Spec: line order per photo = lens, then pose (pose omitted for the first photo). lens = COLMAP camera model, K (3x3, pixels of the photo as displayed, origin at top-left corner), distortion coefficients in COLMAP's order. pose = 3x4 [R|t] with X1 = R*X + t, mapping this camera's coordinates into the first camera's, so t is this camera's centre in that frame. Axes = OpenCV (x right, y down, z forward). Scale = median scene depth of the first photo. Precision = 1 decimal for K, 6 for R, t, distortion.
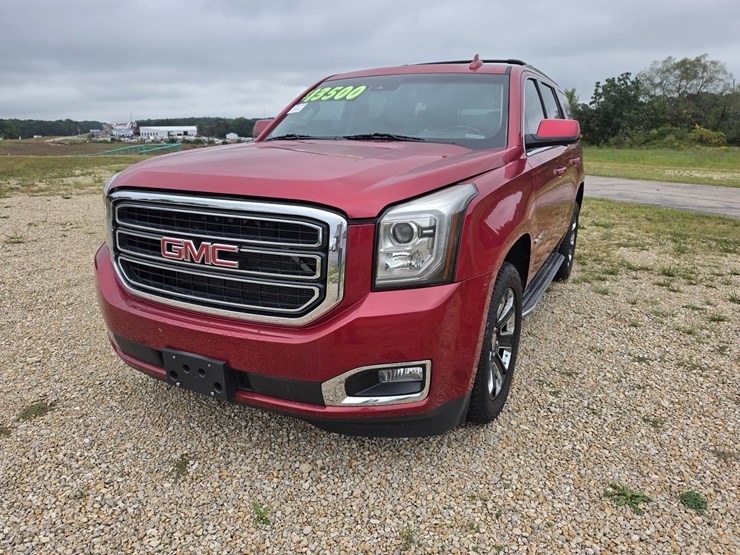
lens RADIAL K [[525.7, 0, 370.0], [0, 525.7, 277.5], [0, 0, 1]] dist [0.020505, -0.033687]
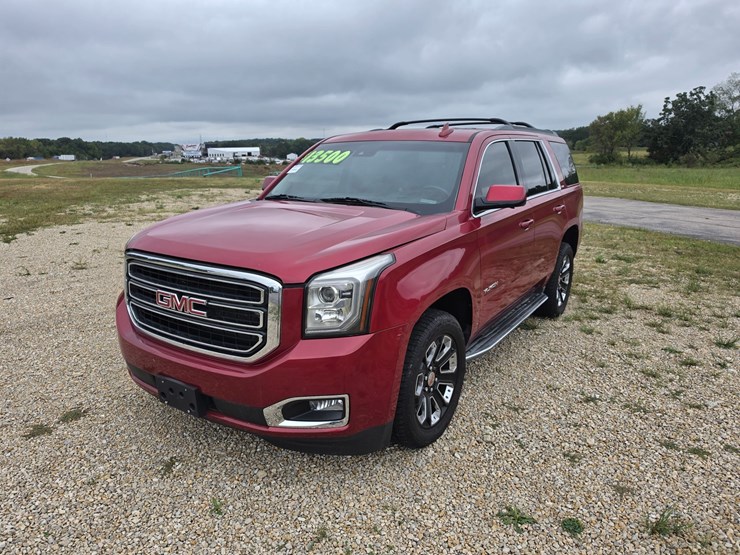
lens RADIAL K [[543.1, 0, 370.0], [0, 543.1, 277.5], [0, 0, 1]] dist [0.037743, -0.062508]
pose [[0.990695, 0.023054, -0.134137, 0.262603], [-0.026092, 0.999440, -0.020938, -0.077084], [0.133579, 0.024243, 0.990742, -0.235044]]
